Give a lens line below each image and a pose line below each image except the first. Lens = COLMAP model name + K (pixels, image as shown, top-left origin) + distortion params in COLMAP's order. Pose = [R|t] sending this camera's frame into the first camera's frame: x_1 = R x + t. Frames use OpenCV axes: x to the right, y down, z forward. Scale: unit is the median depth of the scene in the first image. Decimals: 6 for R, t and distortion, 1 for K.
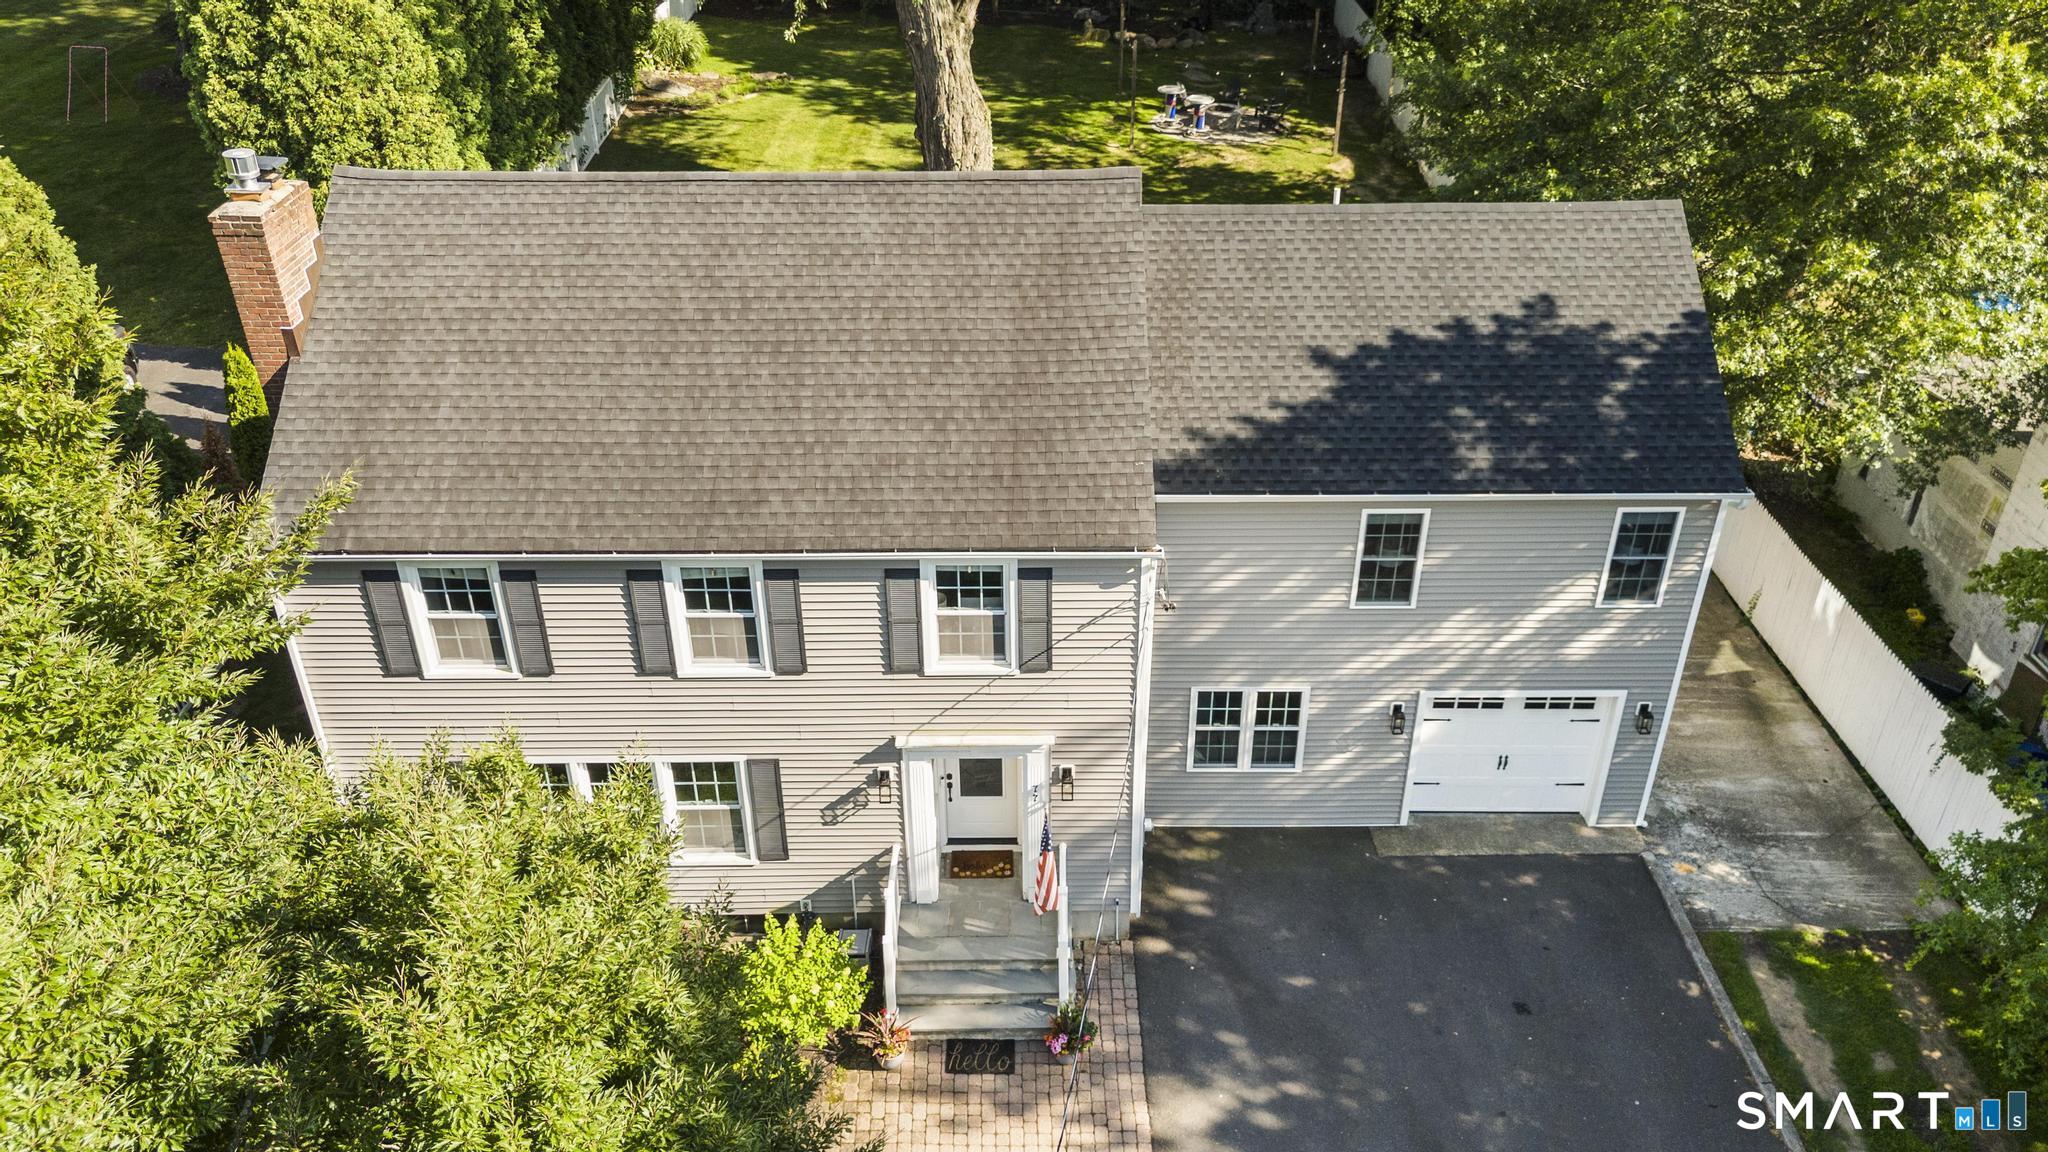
lens RADIAL K [[1514.4, 0, 1025.9], [0, 1514.4, 569.8], [0, 0, 1]] dist [0.075207, -0.084250]
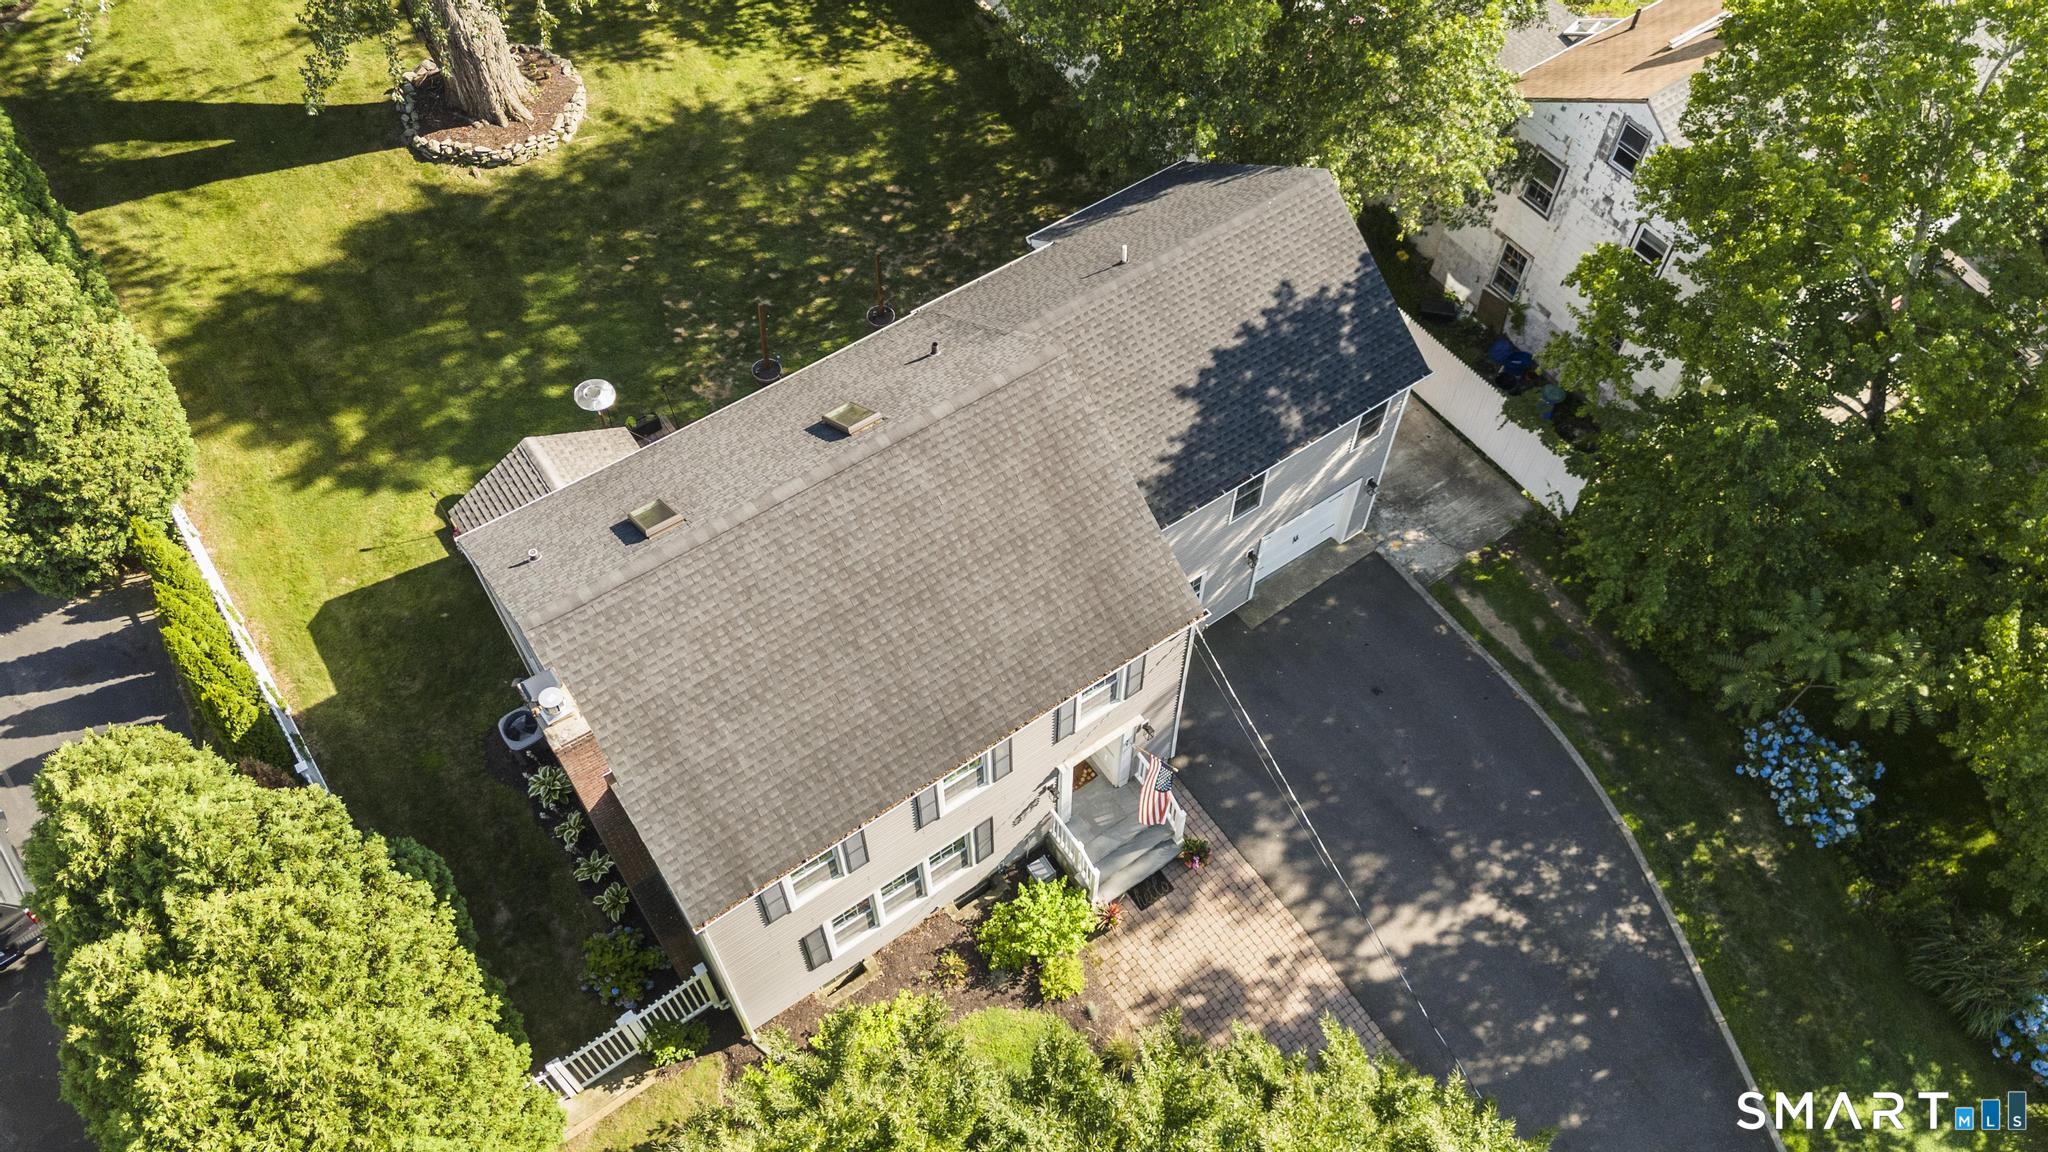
lens RADIAL K [[1509.0, 0, 1024.0], [0, 1509.0, 576.0], [0, 0, 1]] dist [0.117727, -0.201506]
pose [[0.820501, -0.469969, 0.325434, -0.482078], [0.290151, 0.832898, 0.471269, -0.721247], [-0.492535, -0.292252, 0.819755, -0.155708]]
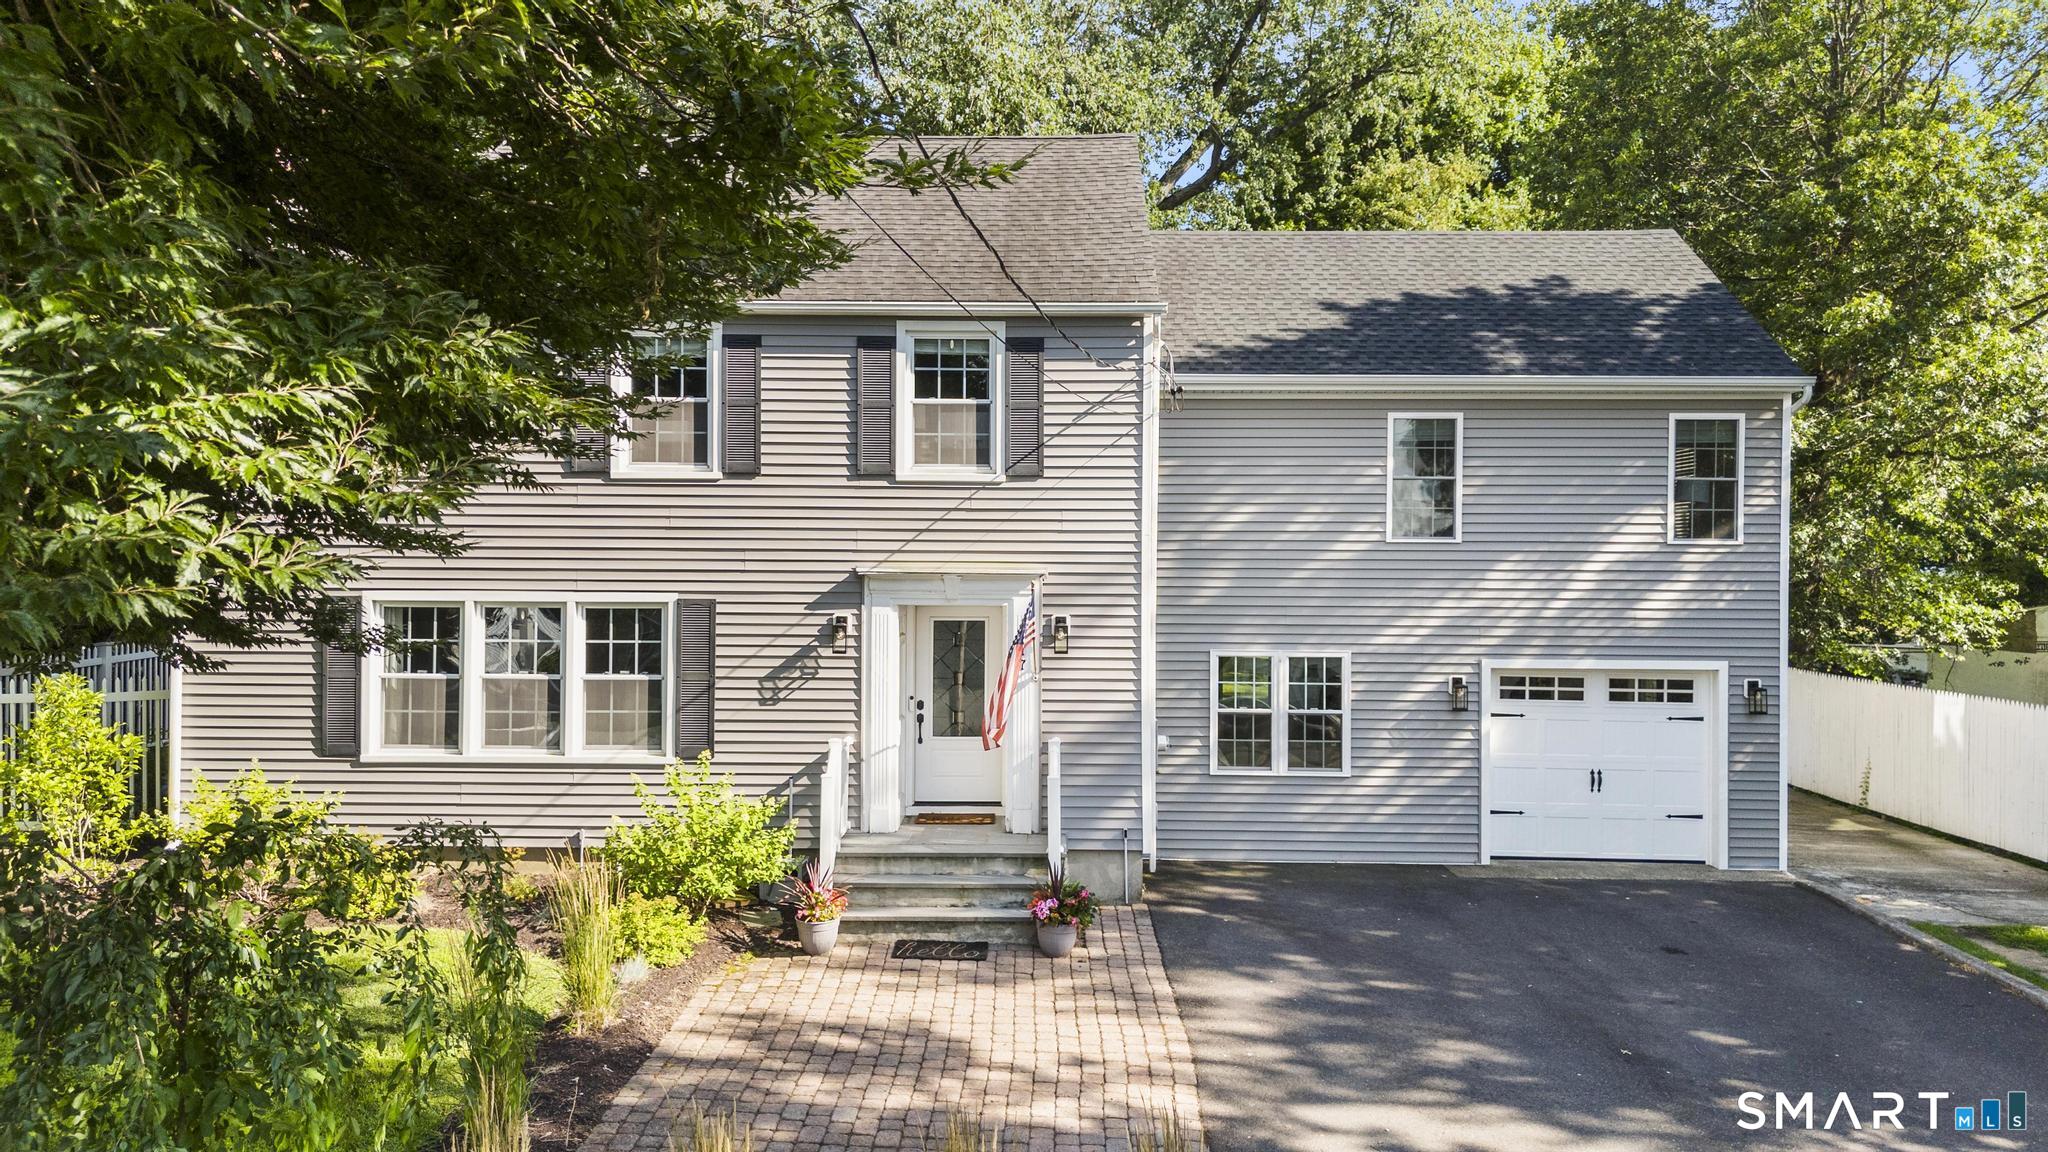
lens RADIAL K [[1514.4, 0, 1025.9], [0, 1514.4, 569.8], [0, 0, 1]] dist [0.075207, -0.084250]
pose [[0.999815, 0.010835, -0.015880, 0.019817], [-0.017486, 0.855755, -0.517086, 0.509628], [0.007987, 0.517268, 0.855786, 0.261682]]
